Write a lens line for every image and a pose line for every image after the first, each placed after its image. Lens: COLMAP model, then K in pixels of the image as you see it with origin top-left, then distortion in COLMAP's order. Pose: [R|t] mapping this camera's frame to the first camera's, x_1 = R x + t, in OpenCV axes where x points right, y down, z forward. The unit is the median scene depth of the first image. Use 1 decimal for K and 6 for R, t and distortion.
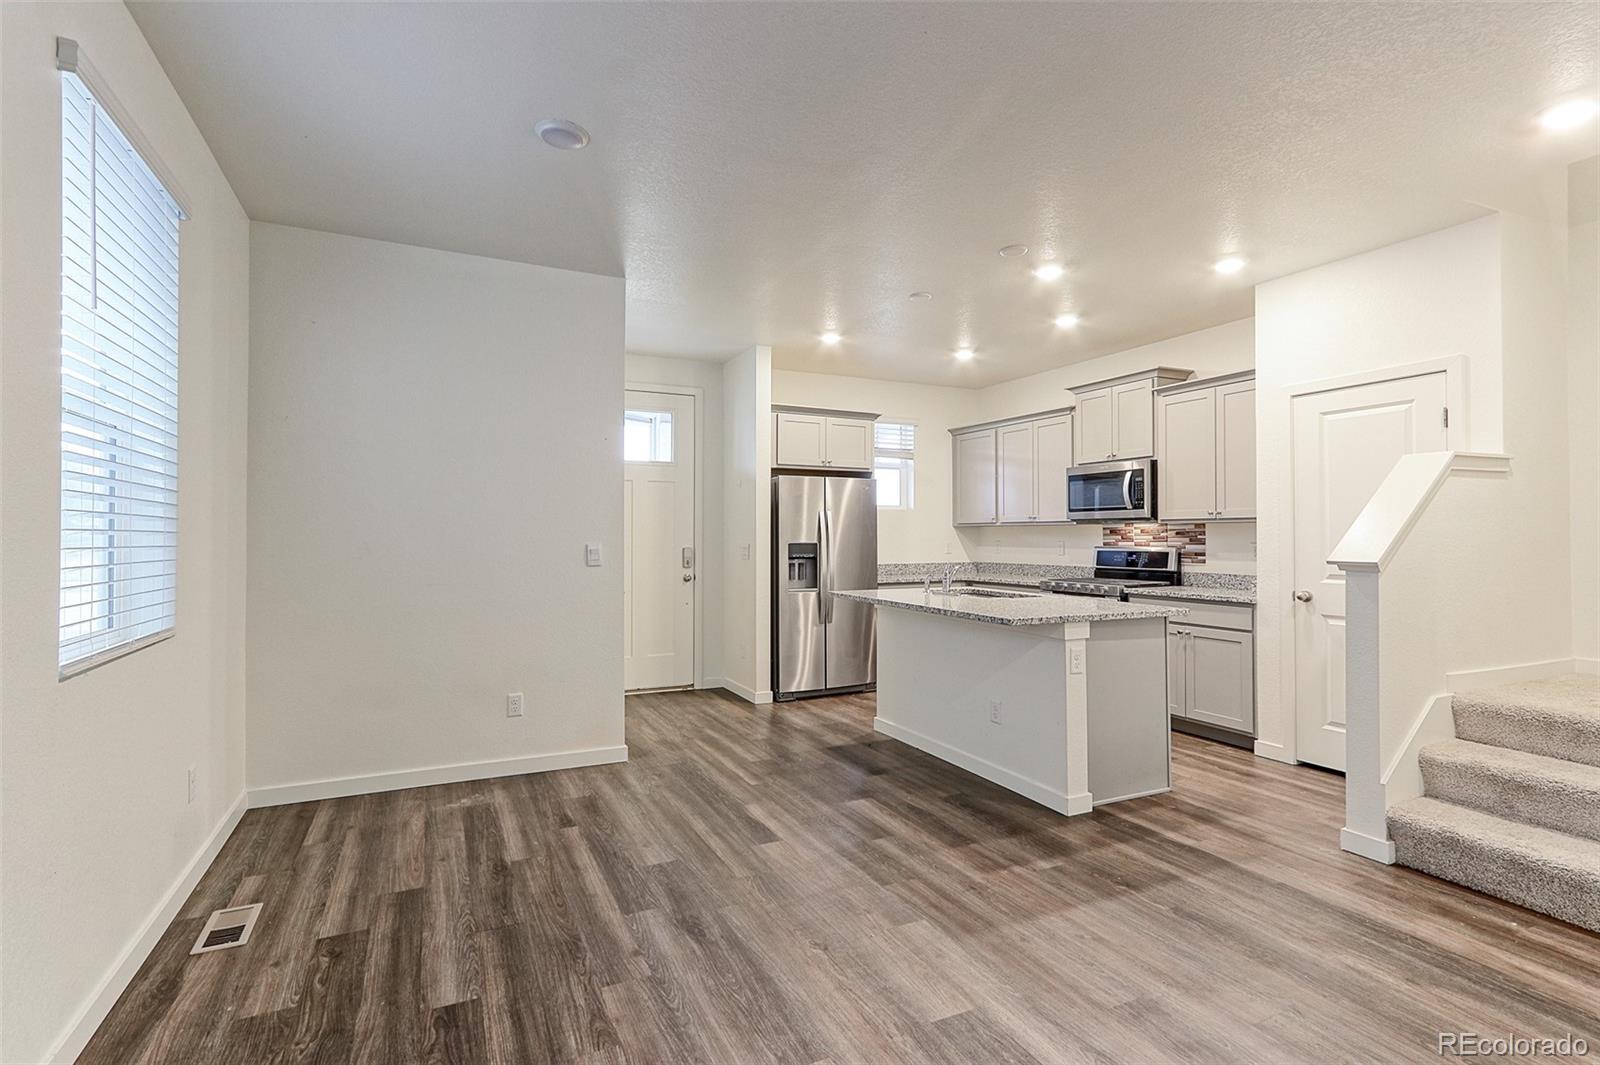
lens RADIAL K [[756.3, 0, 796.3], [0, 756.3, 530.4], [0, 0, 1]] dist [0.000932, 0.004984]
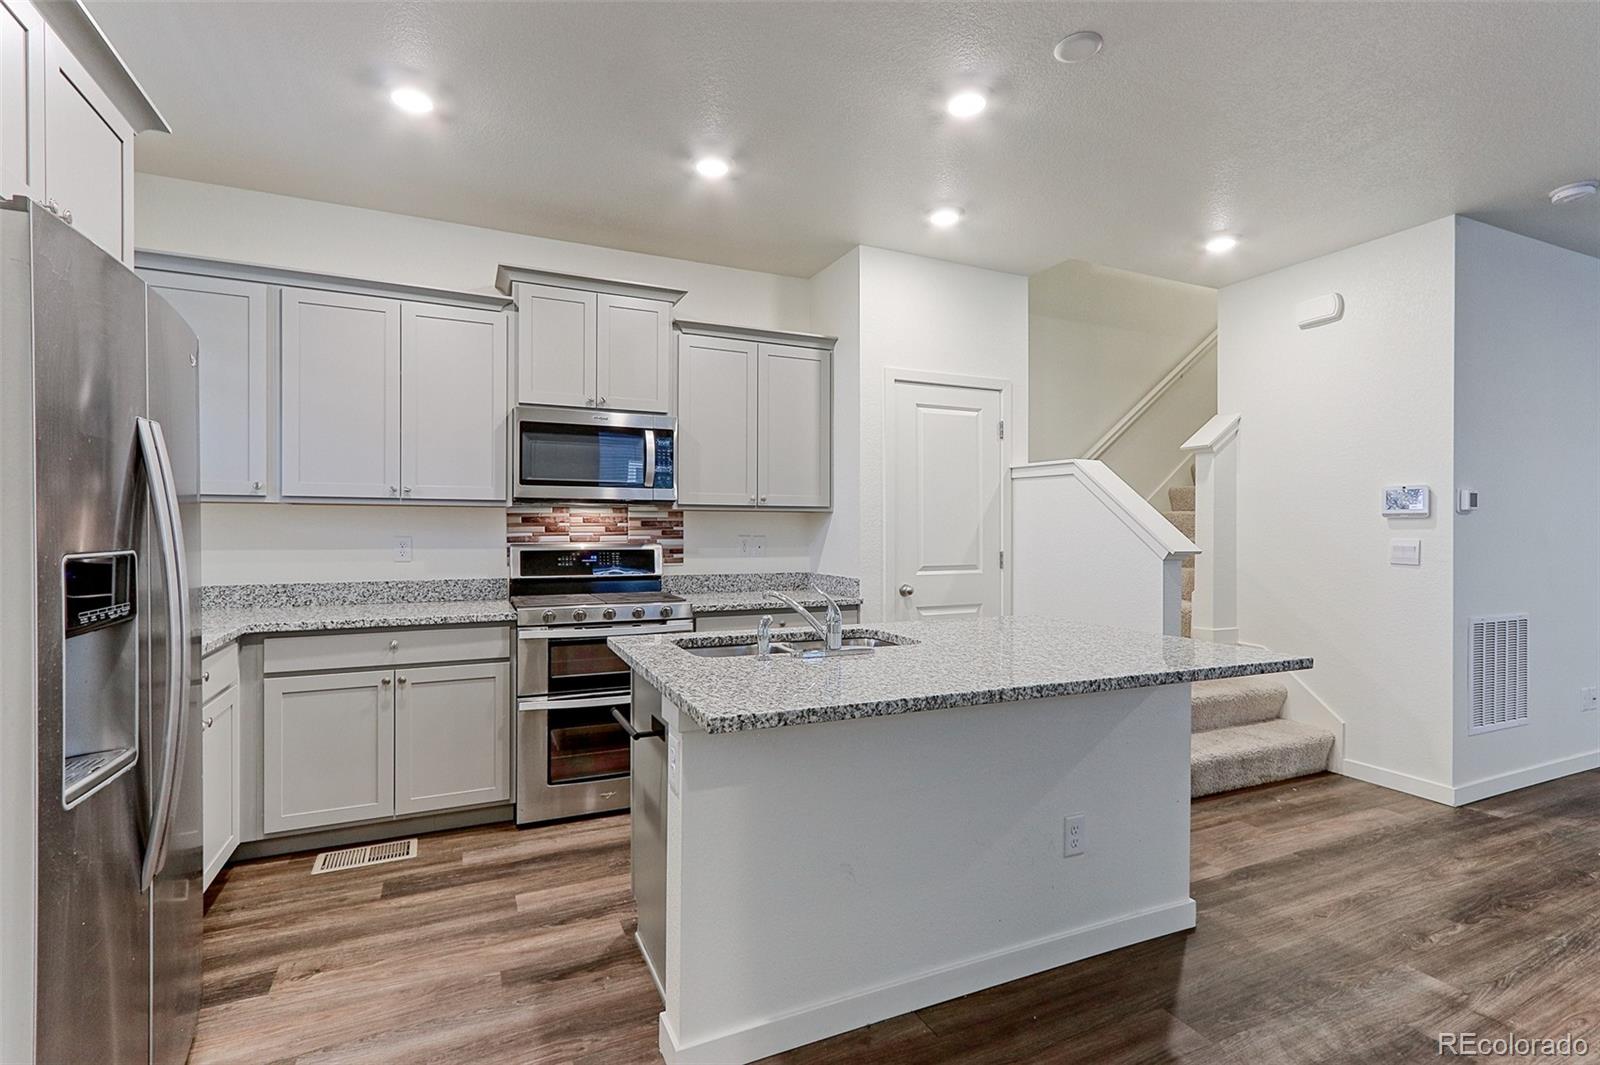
lens RADIAL K [[743.8, 0, 793.1], [0, 743.8, 530.1], [0, 0, 1]] dist [-0.002931, 0.004965]
pose [[0.020940, -0.001363, 0.999780, -0.215161], [-0.010961, 0.999939, 0.001593, 0.007641], [-0.999721, -0.010992, 0.020924, 0.861021]]
